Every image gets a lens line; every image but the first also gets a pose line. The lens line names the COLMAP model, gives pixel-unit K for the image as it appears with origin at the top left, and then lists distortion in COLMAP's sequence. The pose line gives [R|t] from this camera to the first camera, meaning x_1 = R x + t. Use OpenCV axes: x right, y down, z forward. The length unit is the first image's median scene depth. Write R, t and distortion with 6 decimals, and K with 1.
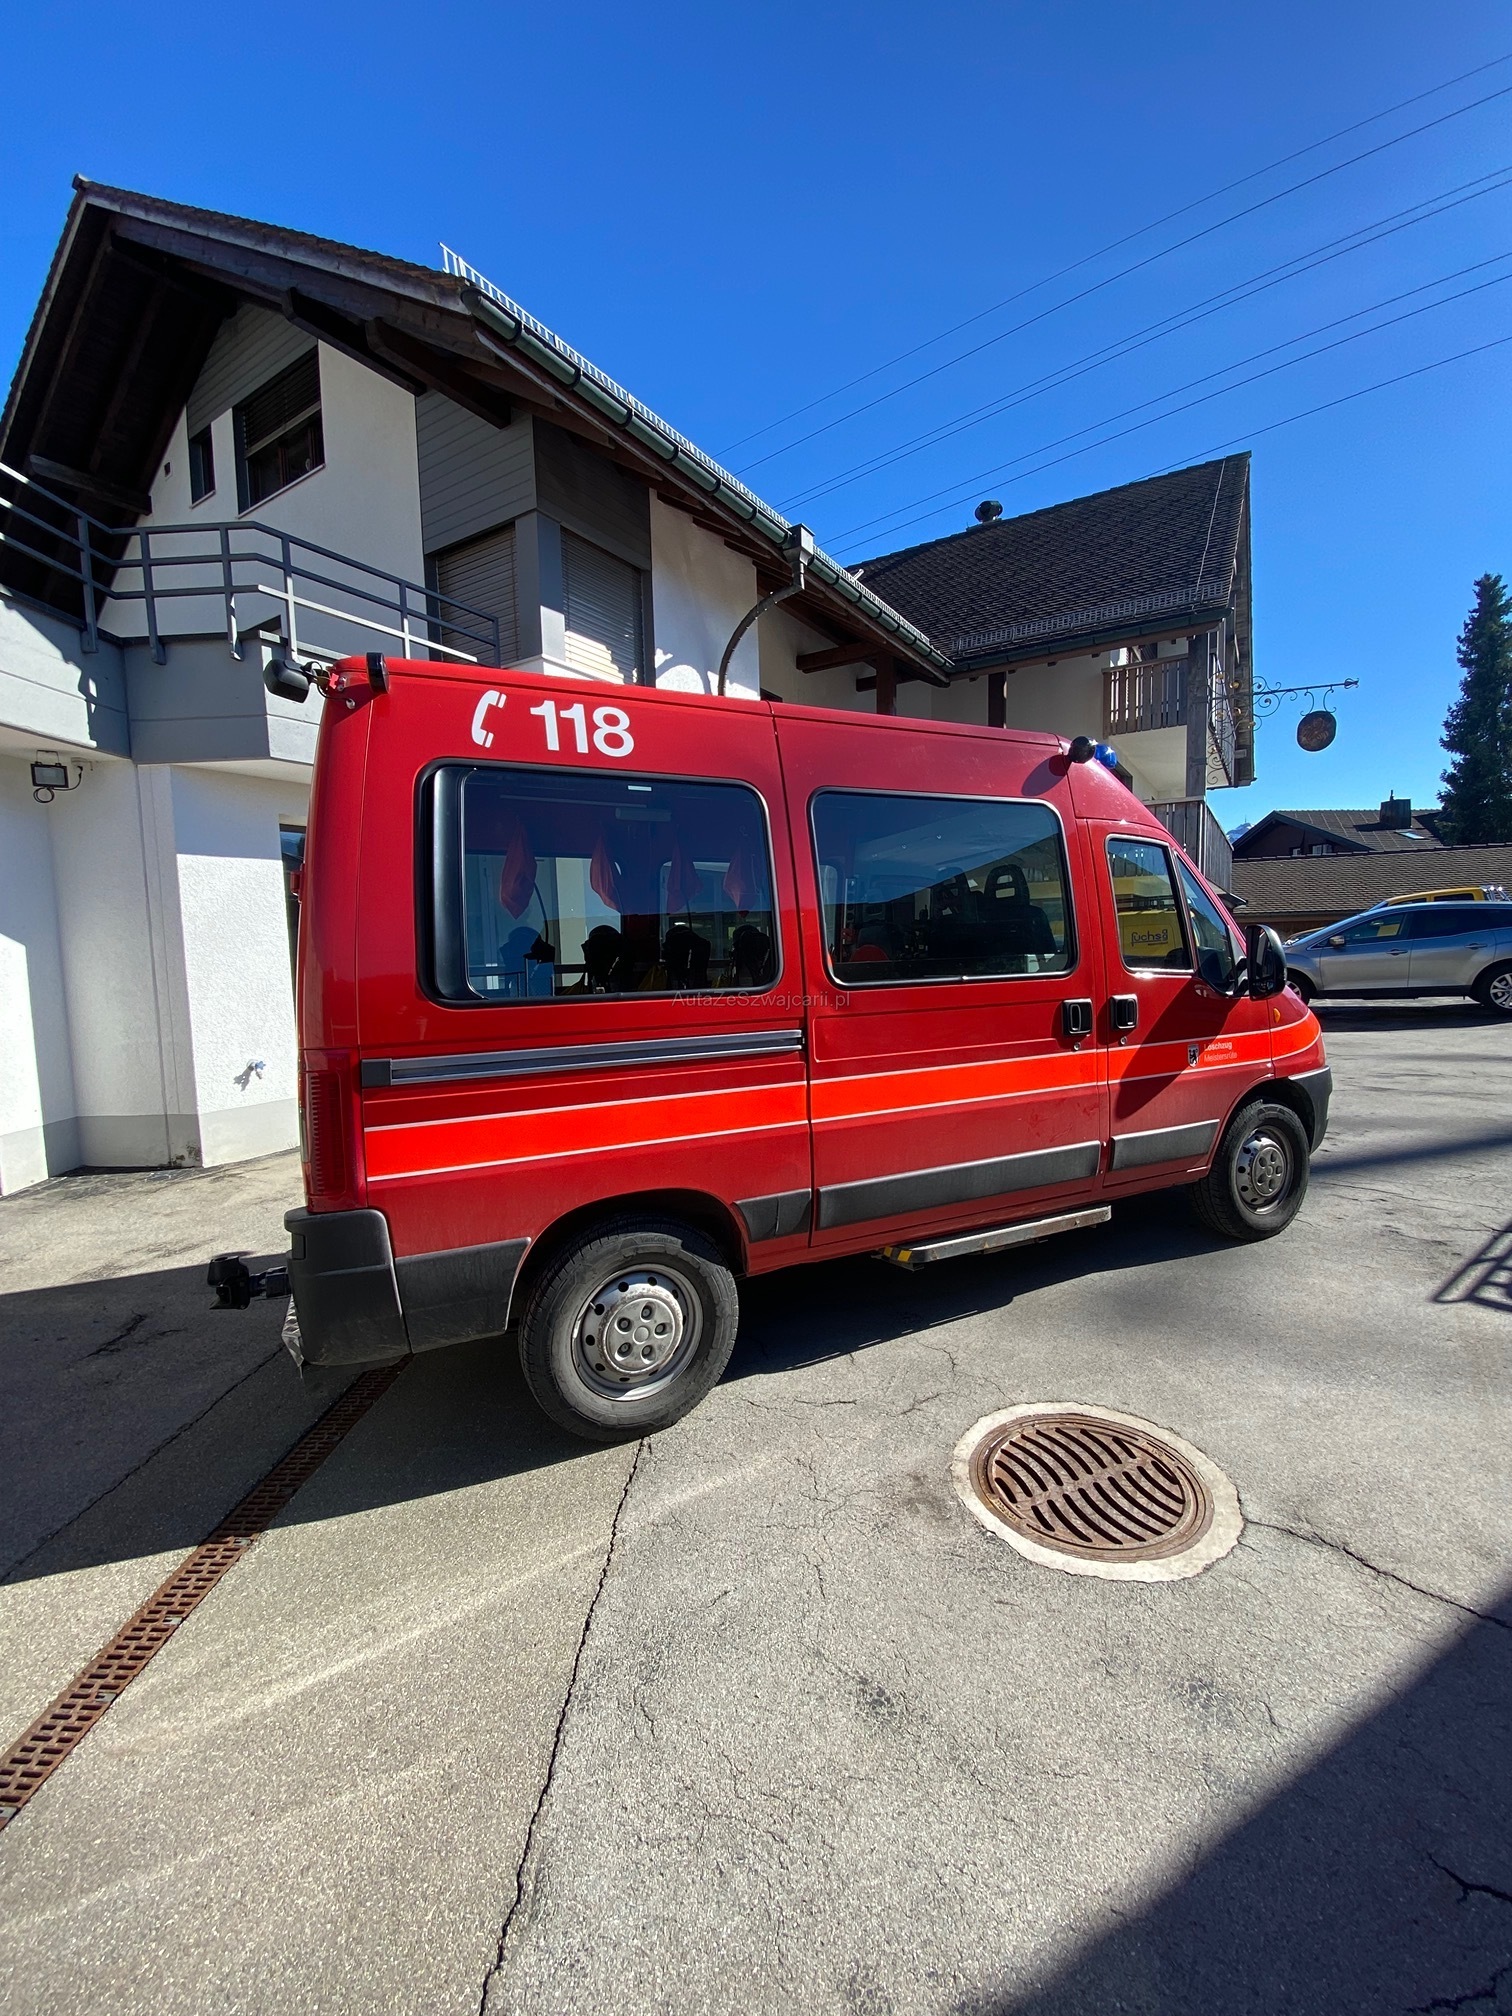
lens RADIAL K [[829.2, 0, 767.4], [0, 829.2, 1006.5], [0, 0, 1]] dist [0.003489, -0.013020]
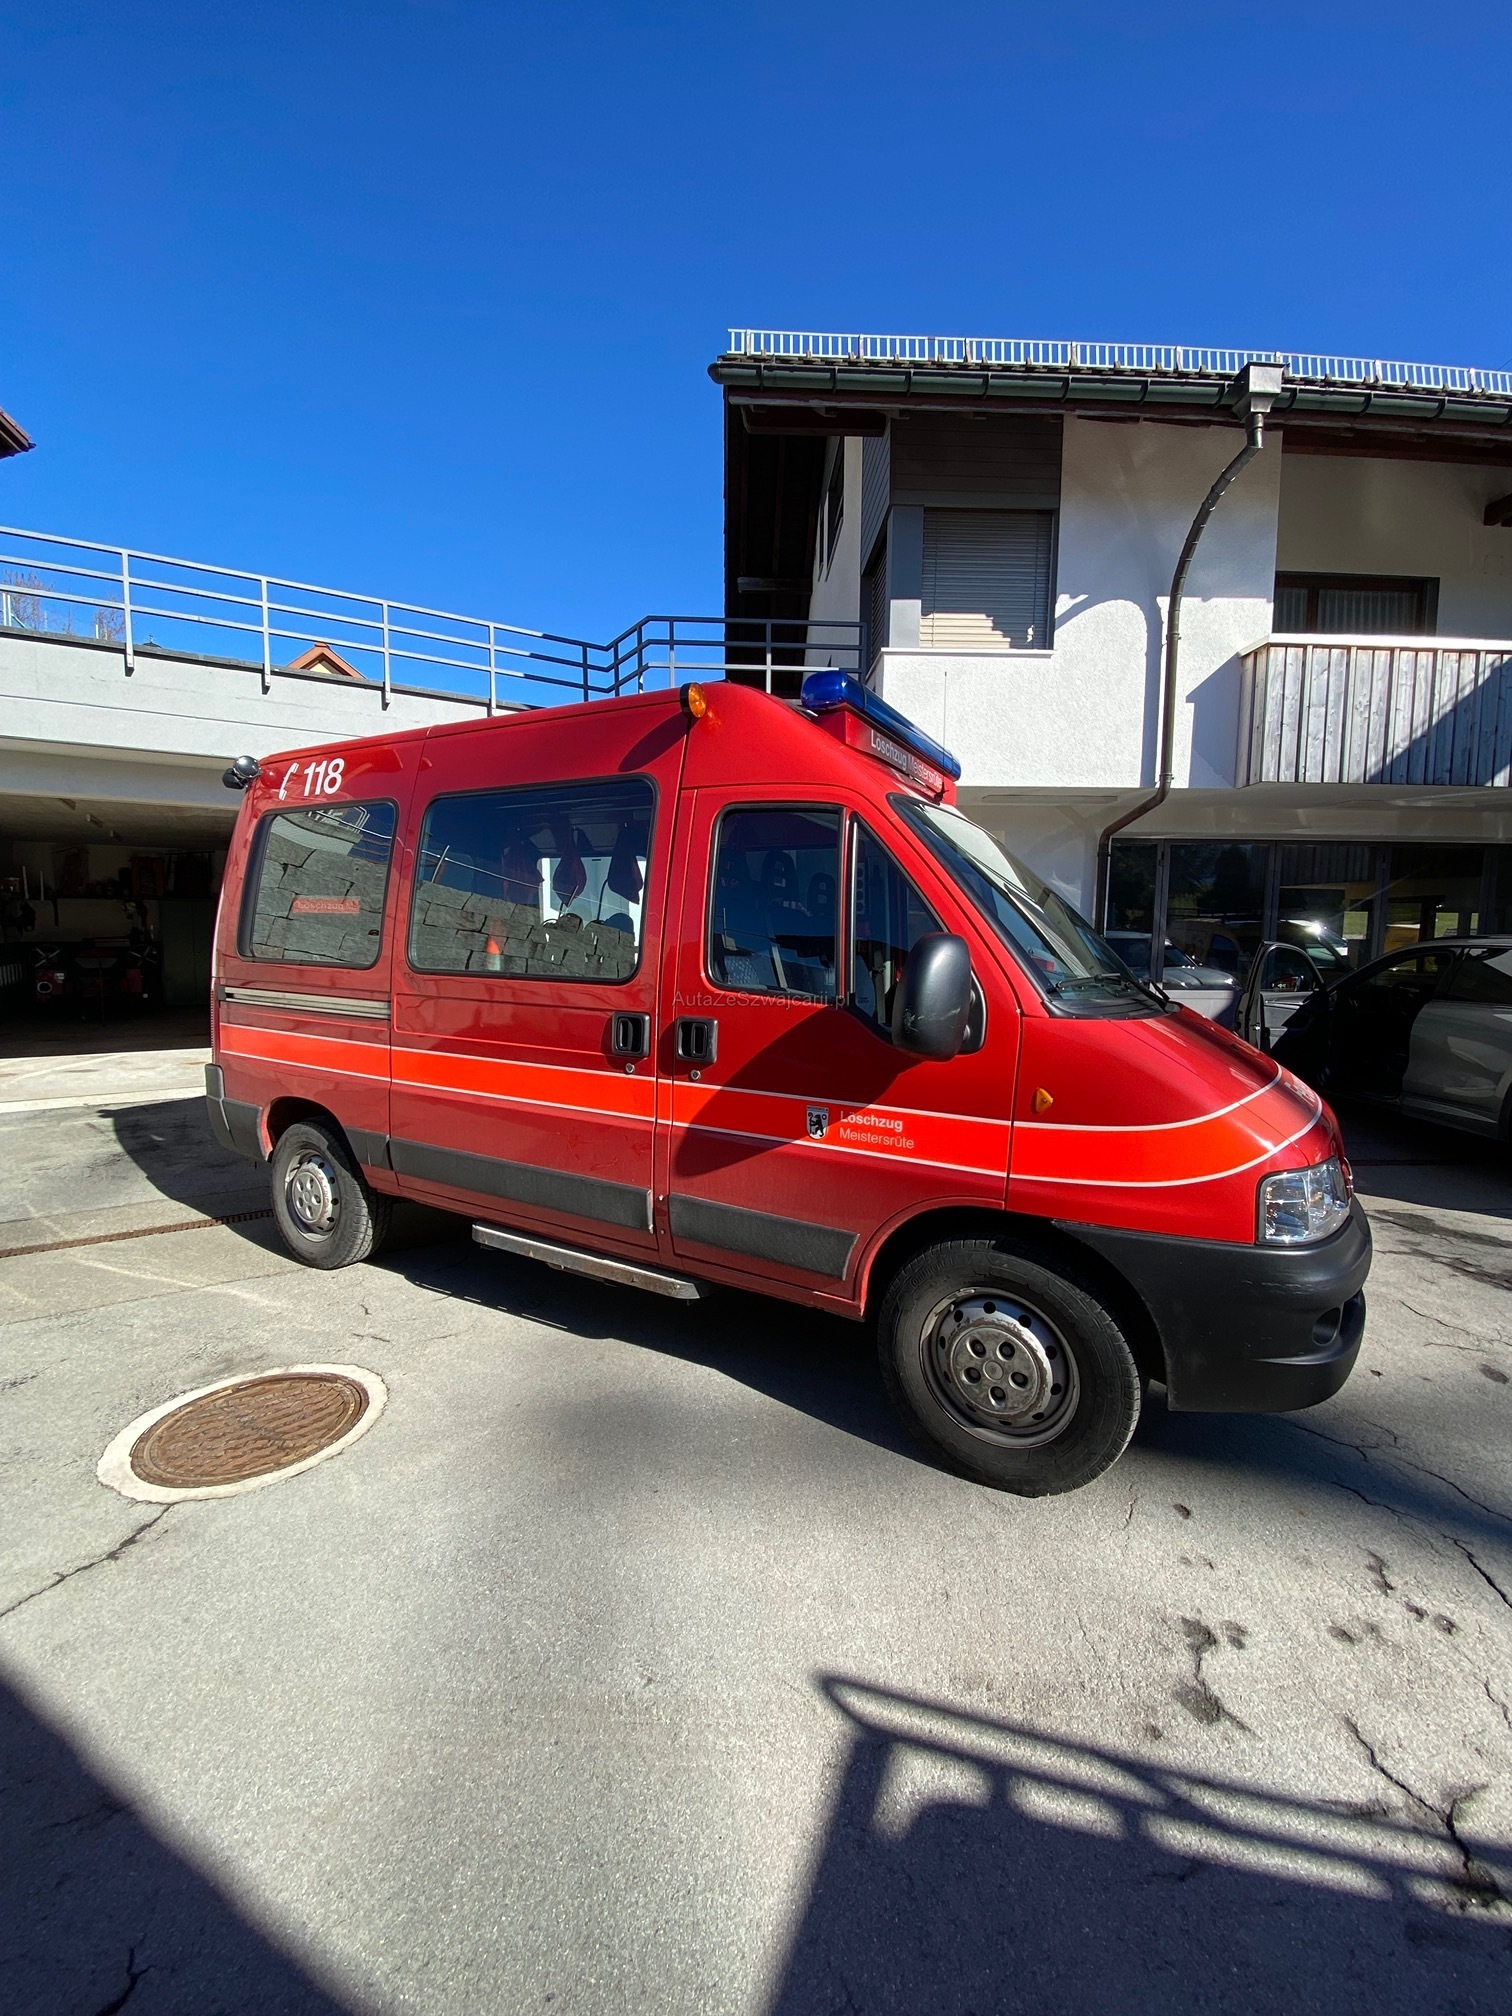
lens RADIAL K [[829.2, 0, 756.5], [0, 829.2, 1010.6], [0, 0, 1]] dist [0.003489, -0.013020]
pose [[0.549669, 0.110212, -0.828080, 1.146913], [-0.090730, 0.993271, 0.071973, -0.081287], [0.830441, 0.035570, 0.555970, 0.661436]]
